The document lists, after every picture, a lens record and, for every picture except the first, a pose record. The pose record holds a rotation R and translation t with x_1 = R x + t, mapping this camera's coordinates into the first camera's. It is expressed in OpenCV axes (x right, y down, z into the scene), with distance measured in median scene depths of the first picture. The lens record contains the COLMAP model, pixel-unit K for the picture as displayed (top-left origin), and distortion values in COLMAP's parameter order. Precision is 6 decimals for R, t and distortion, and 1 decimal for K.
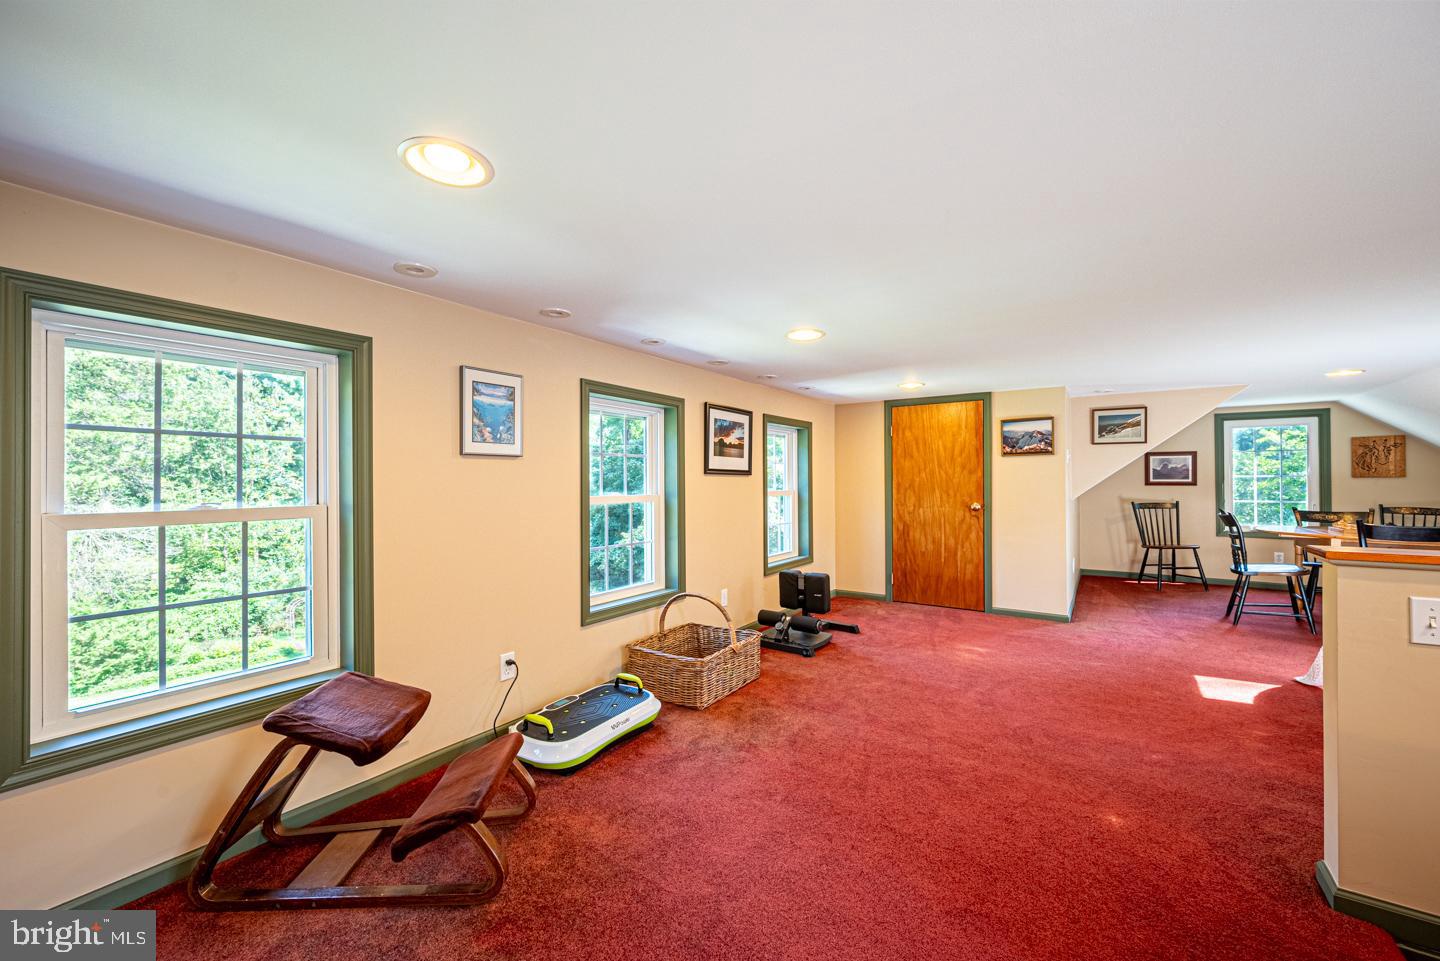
lens RADIAL K [[565.2, 0, 718.7], [0, 565.2, 479.6], [0, 0, 1]] dist [-0.000490, -0.000403]
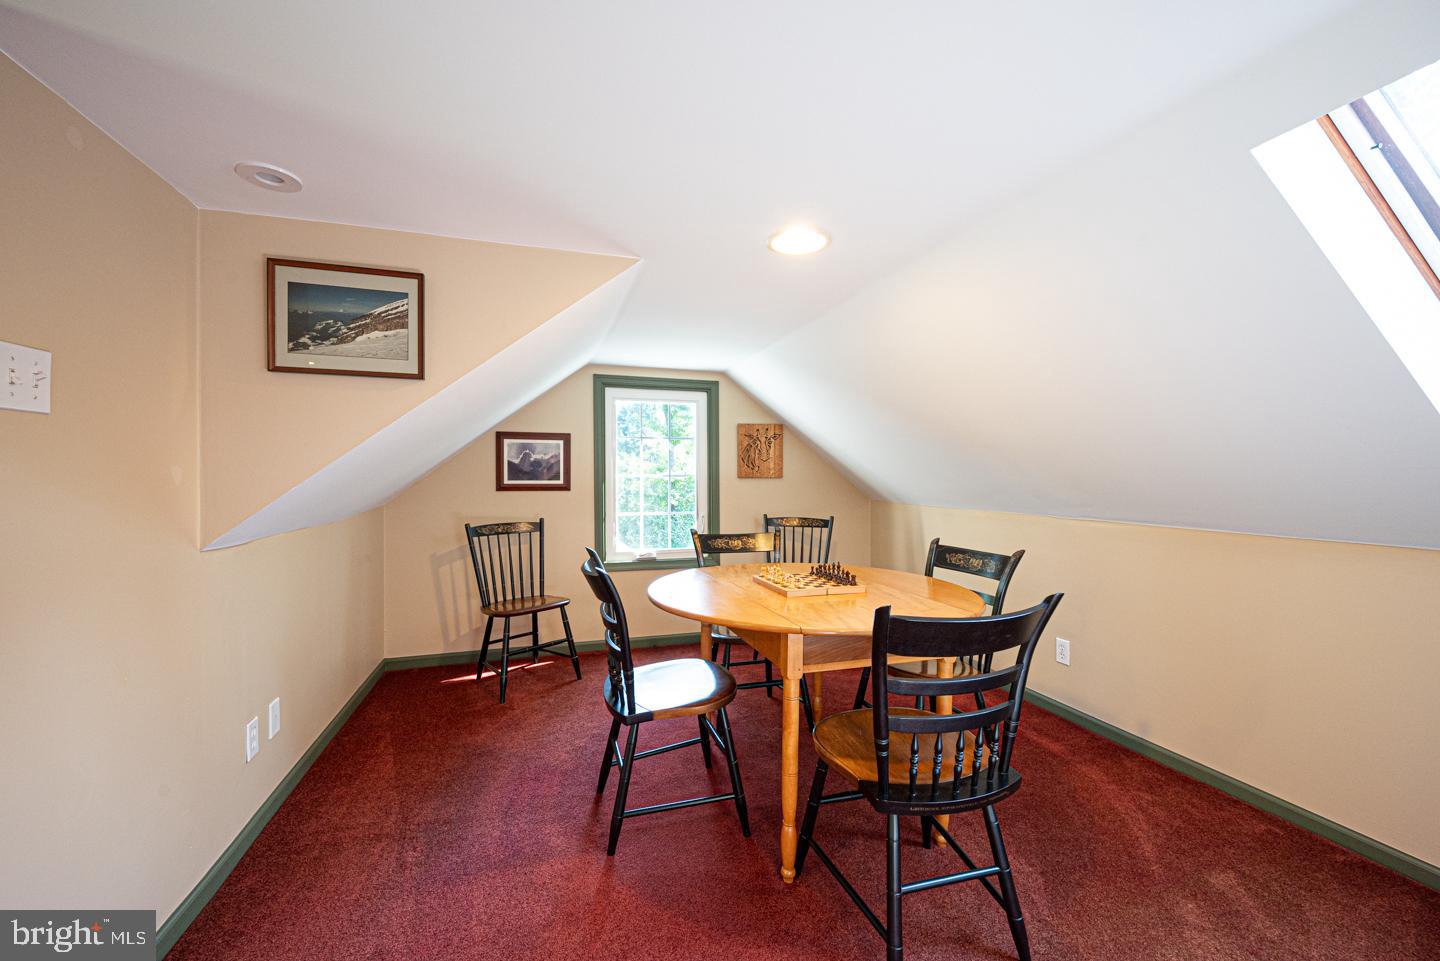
lens RADIAL K [[565.2, 0, 718.7], [0, 565.2, 479.6], [0, 0, 1]] dist [-0.000490, -0.000403]
pose [[0.615654, 0.000868, 0.788016, 0.566547], [-0.003562, 0.999992, 0.001681, -0.003337], [-0.788009, -0.003842, 0.615652, 0.609419]]
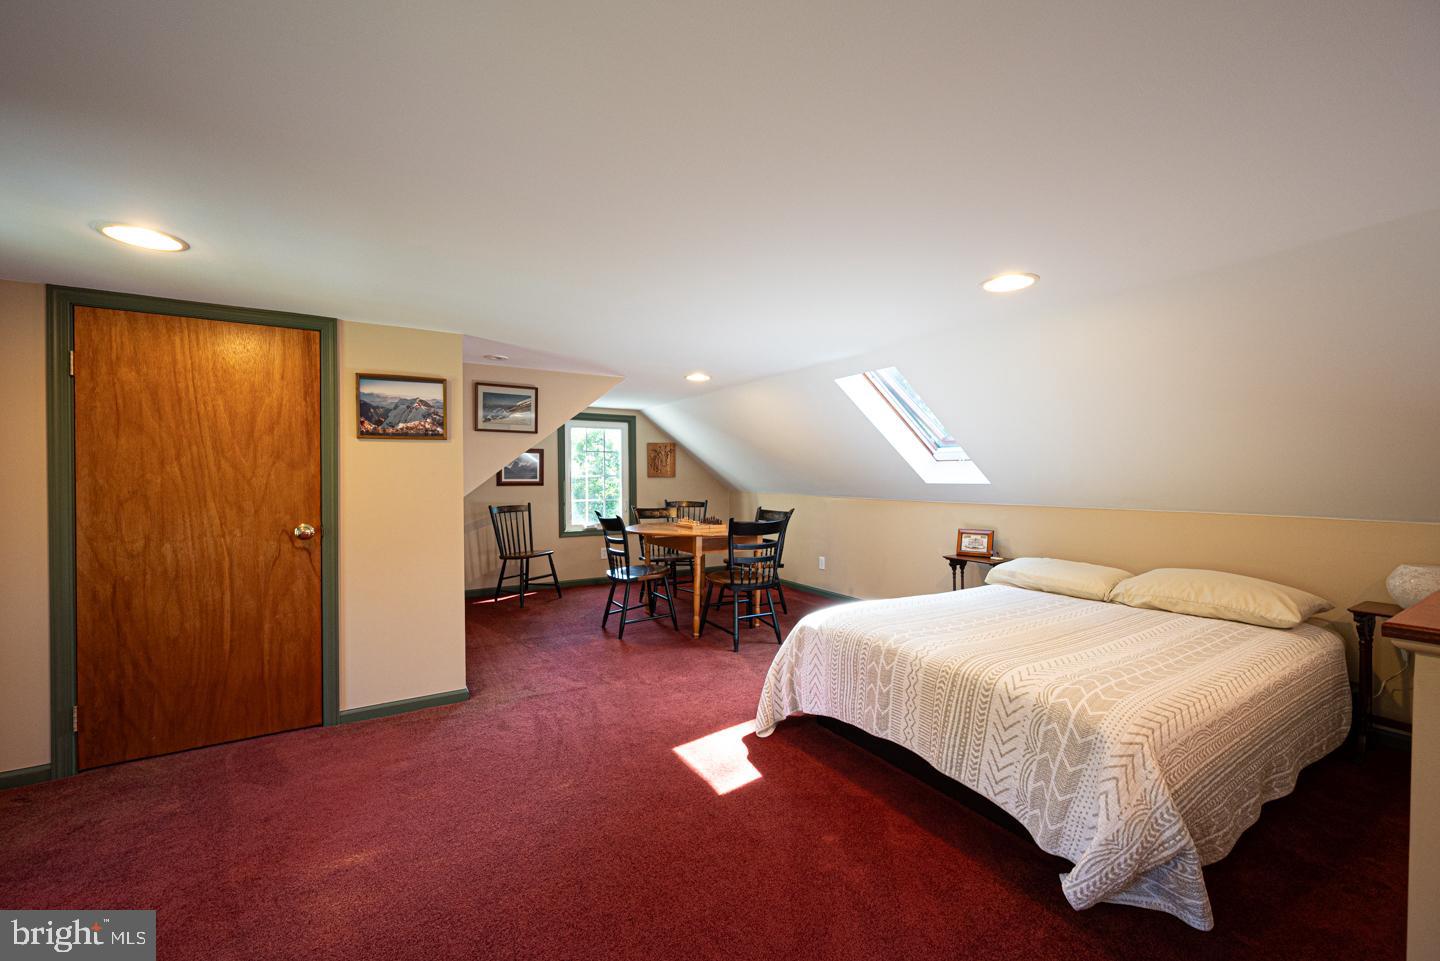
lens RADIAL K [[565.2, 0, 718.7], [0, 565.2, 479.6], [0, 0, 1]] dist [-0.000490, -0.000403]
pose [[0.410288, -0.001459, 0.911955, 0.128804], [0.000732, 0.999999, 0.001271, -0.000401], [-0.911956, 0.000146, 0.410289, 0.418384]]
